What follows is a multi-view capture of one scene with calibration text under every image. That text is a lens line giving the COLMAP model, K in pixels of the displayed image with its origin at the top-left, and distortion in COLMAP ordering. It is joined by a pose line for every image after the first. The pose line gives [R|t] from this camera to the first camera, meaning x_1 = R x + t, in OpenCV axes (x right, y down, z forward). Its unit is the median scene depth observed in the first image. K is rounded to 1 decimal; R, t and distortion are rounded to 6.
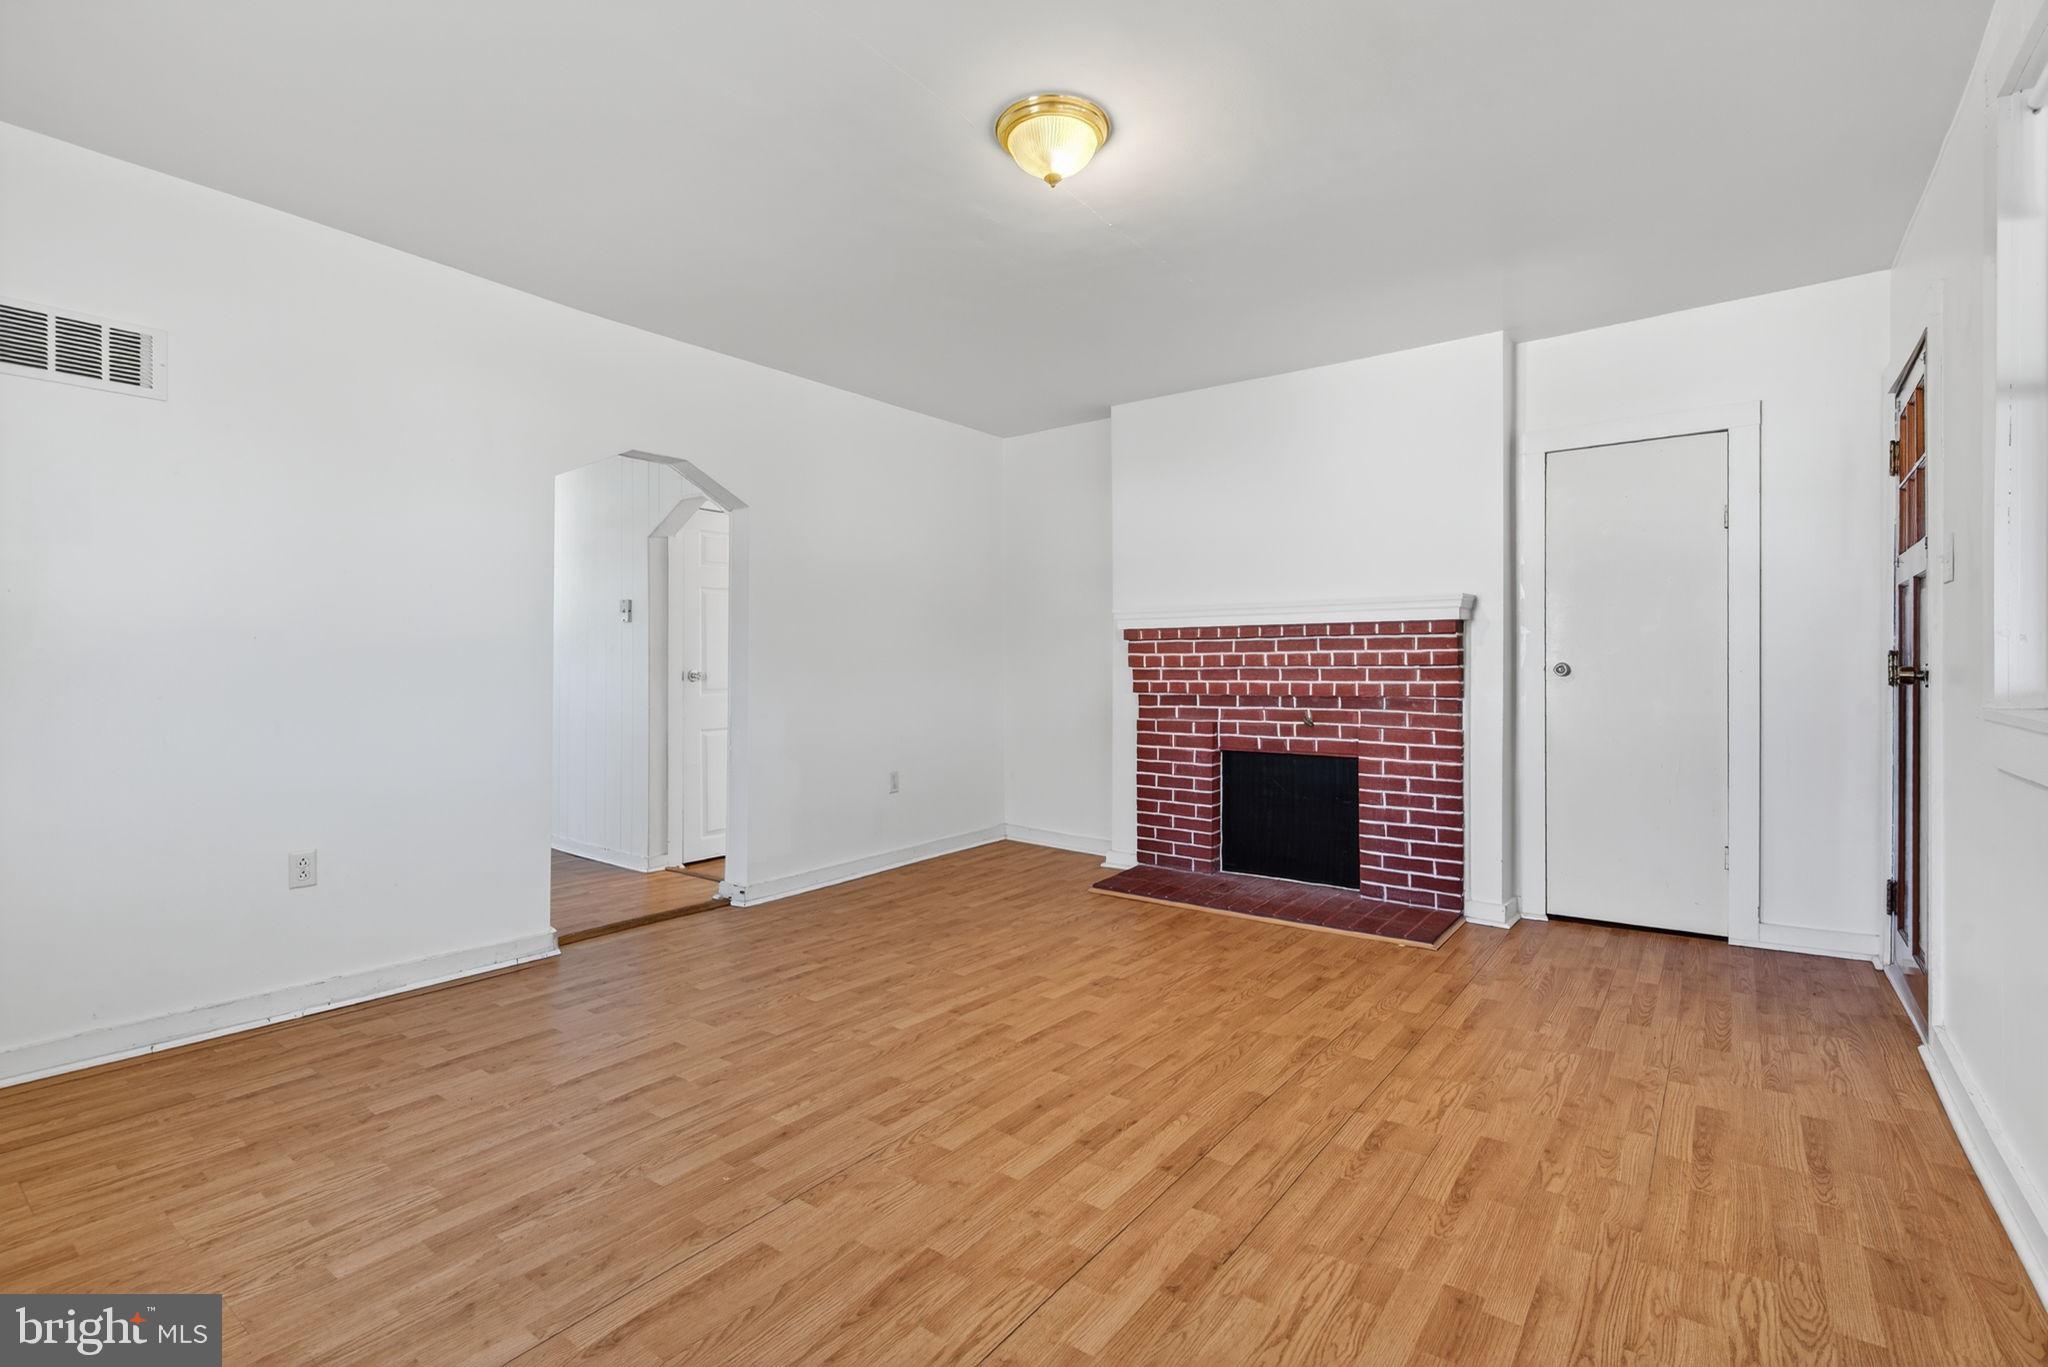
lens RADIAL K [[937.4, 0, 1031.3], [0, 937.4, 659.9], [0, 0, 1]] dist [0.009040, -0.000112]
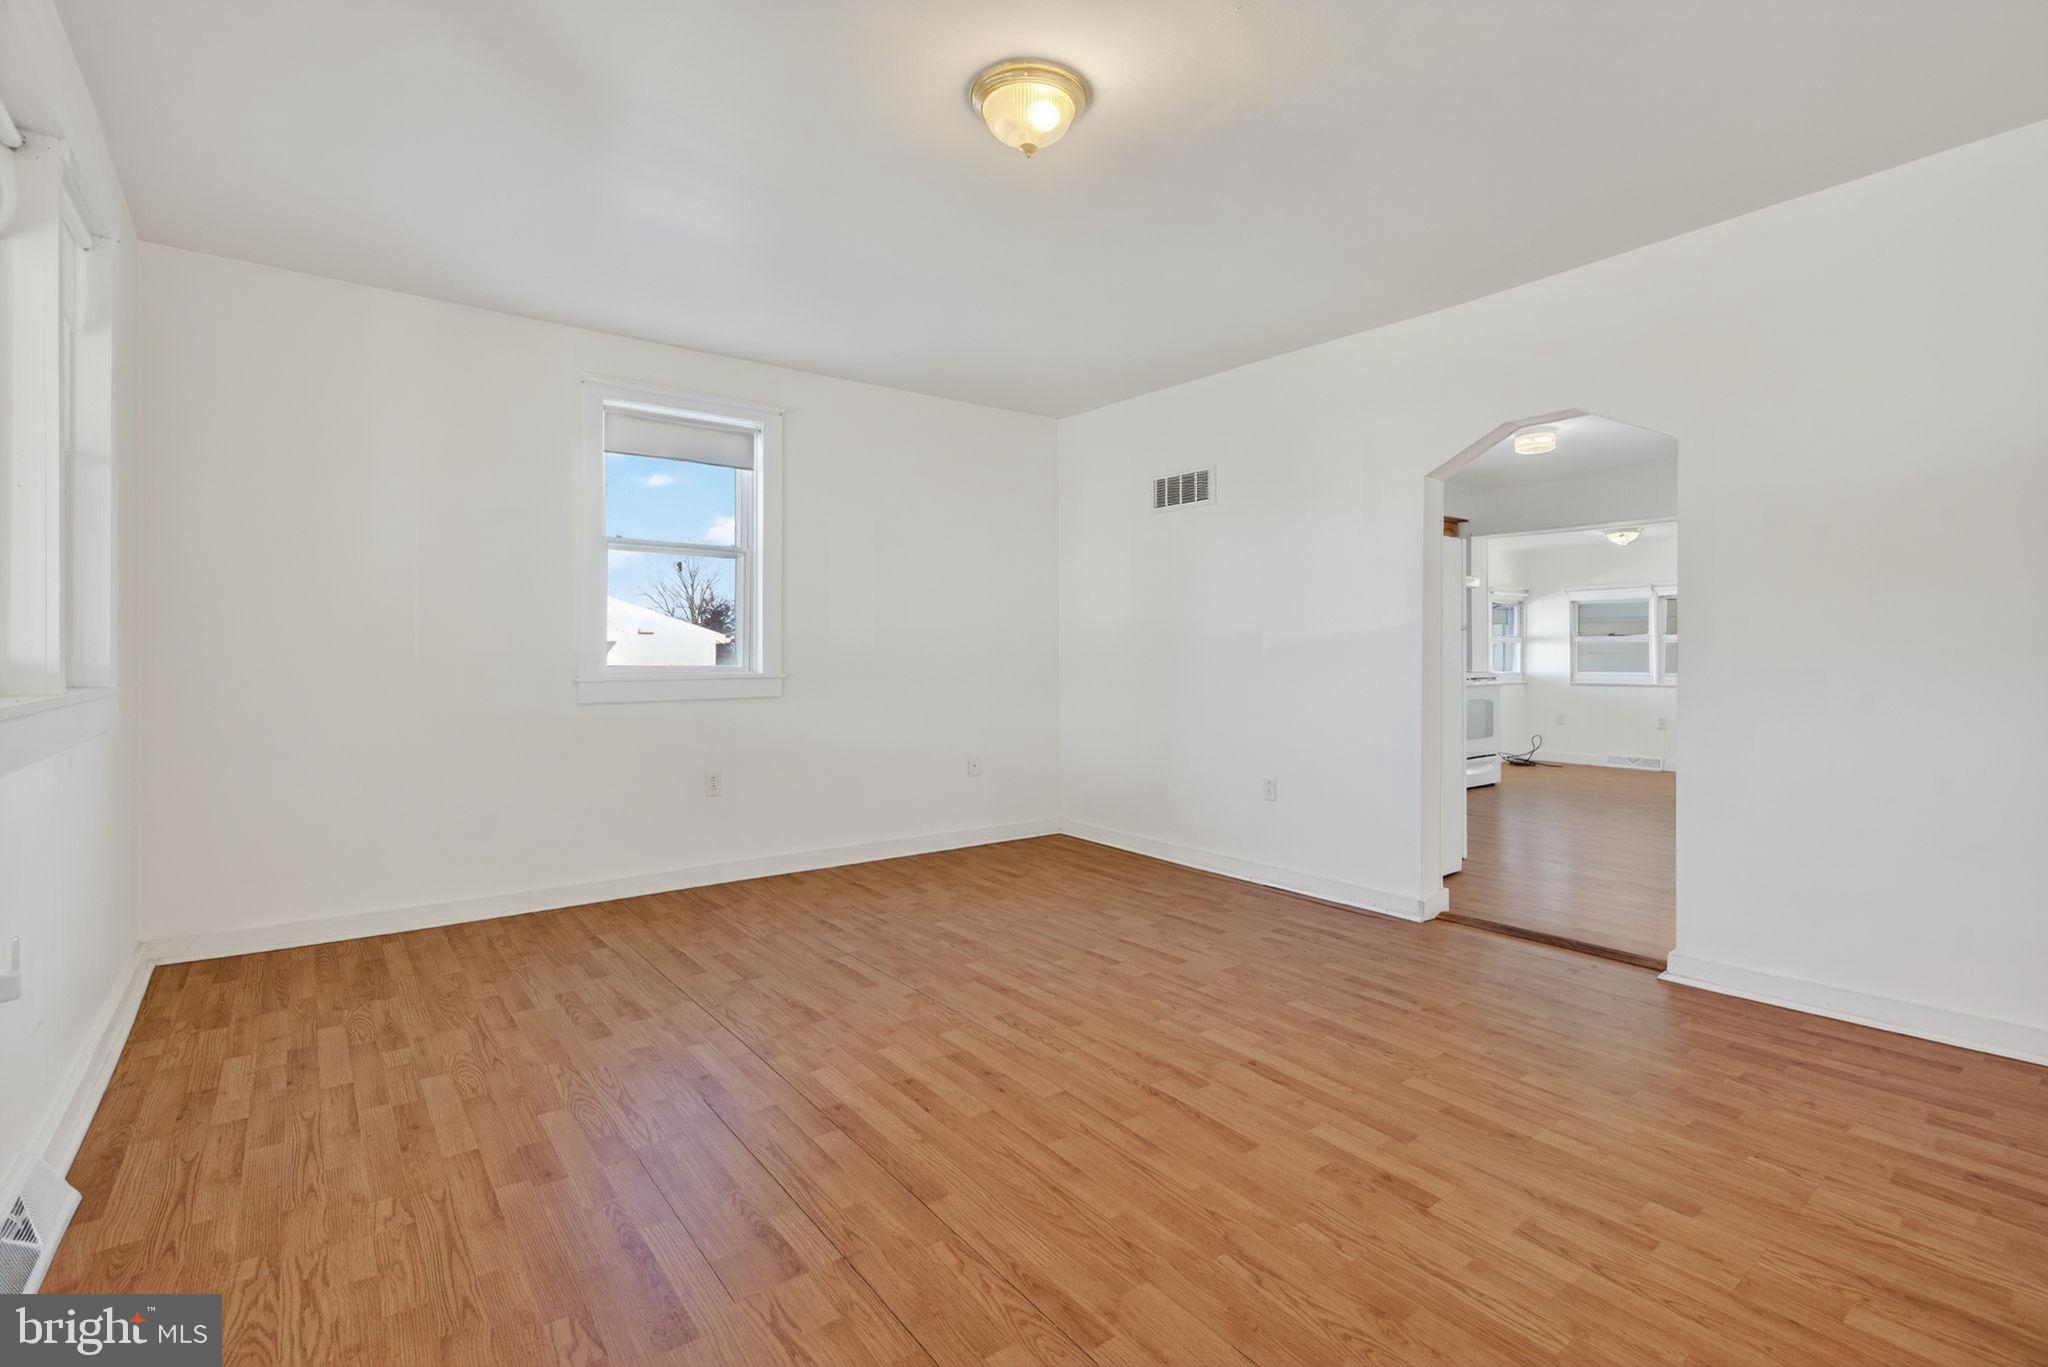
lens RADIAL K [[937.4, 0, 1031.3], [0, 937.4, 659.9], [0, 0, 1]] dist [0.009040, -0.000112]
pose [[-0.262477, 0.003426, -0.964932, 0.737923], [0.006366, 0.999978, 0.001818, 0.008928], [0.964917, -0.005666, -0.262493, 0.971356]]
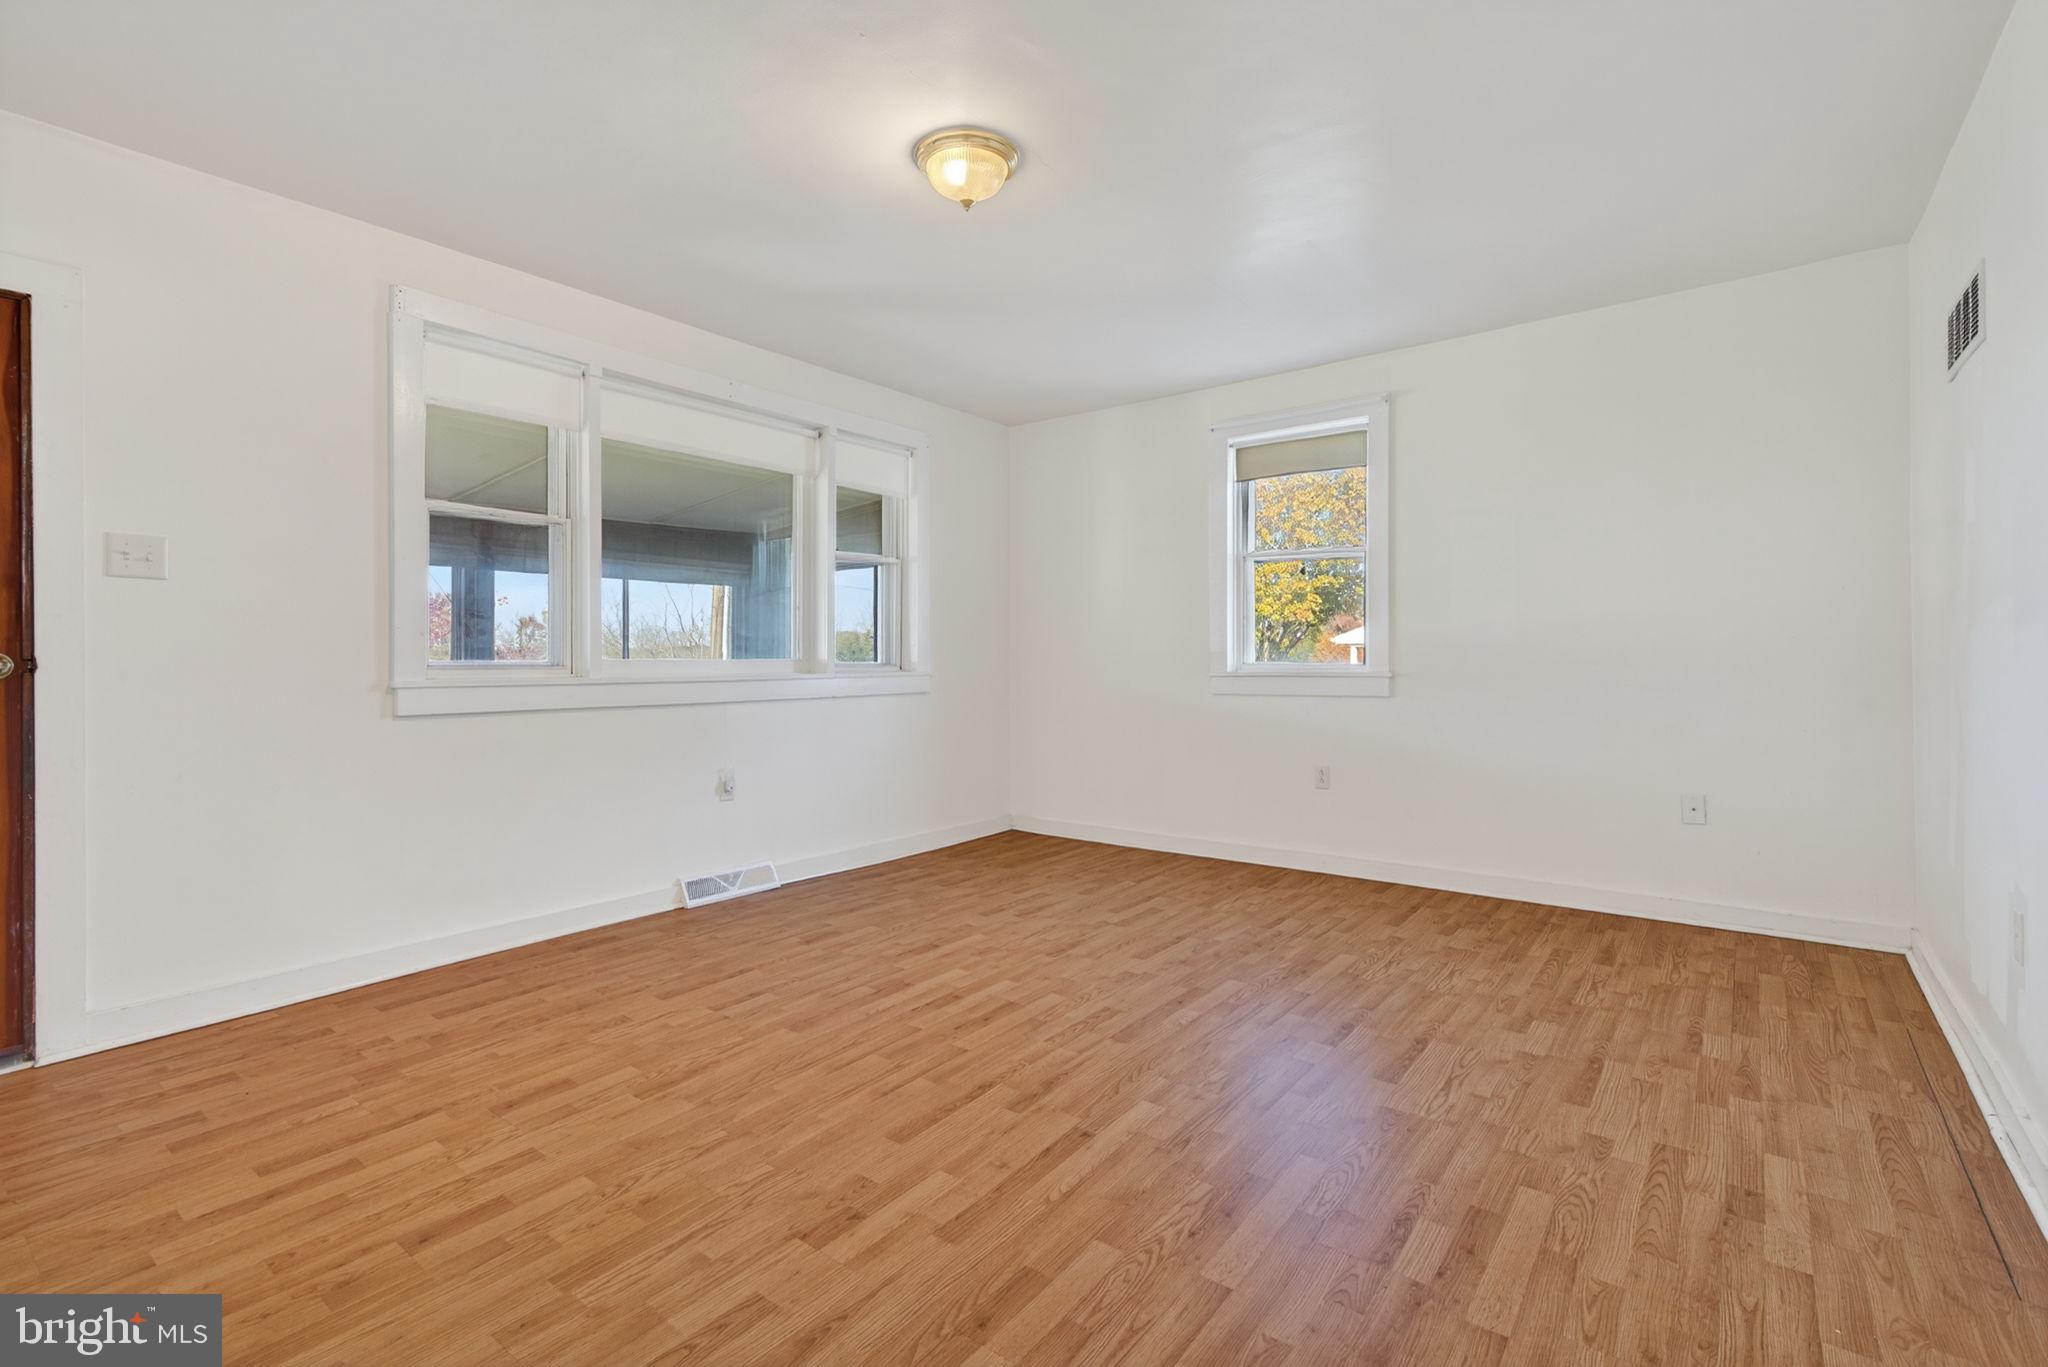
lens RADIAL K [[941.8, 0, 1028.2], [0, 941.8, 657.7], [0, 0, 1]] dist [0.011472, 0.000080]
pose [[-0.999937, 0.004306, 0.010406, -0.043945], [0.004232, 0.999966, -0.007146, 0.016102], [-0.010436, -0.007102, -0.999920, 1.619778]]
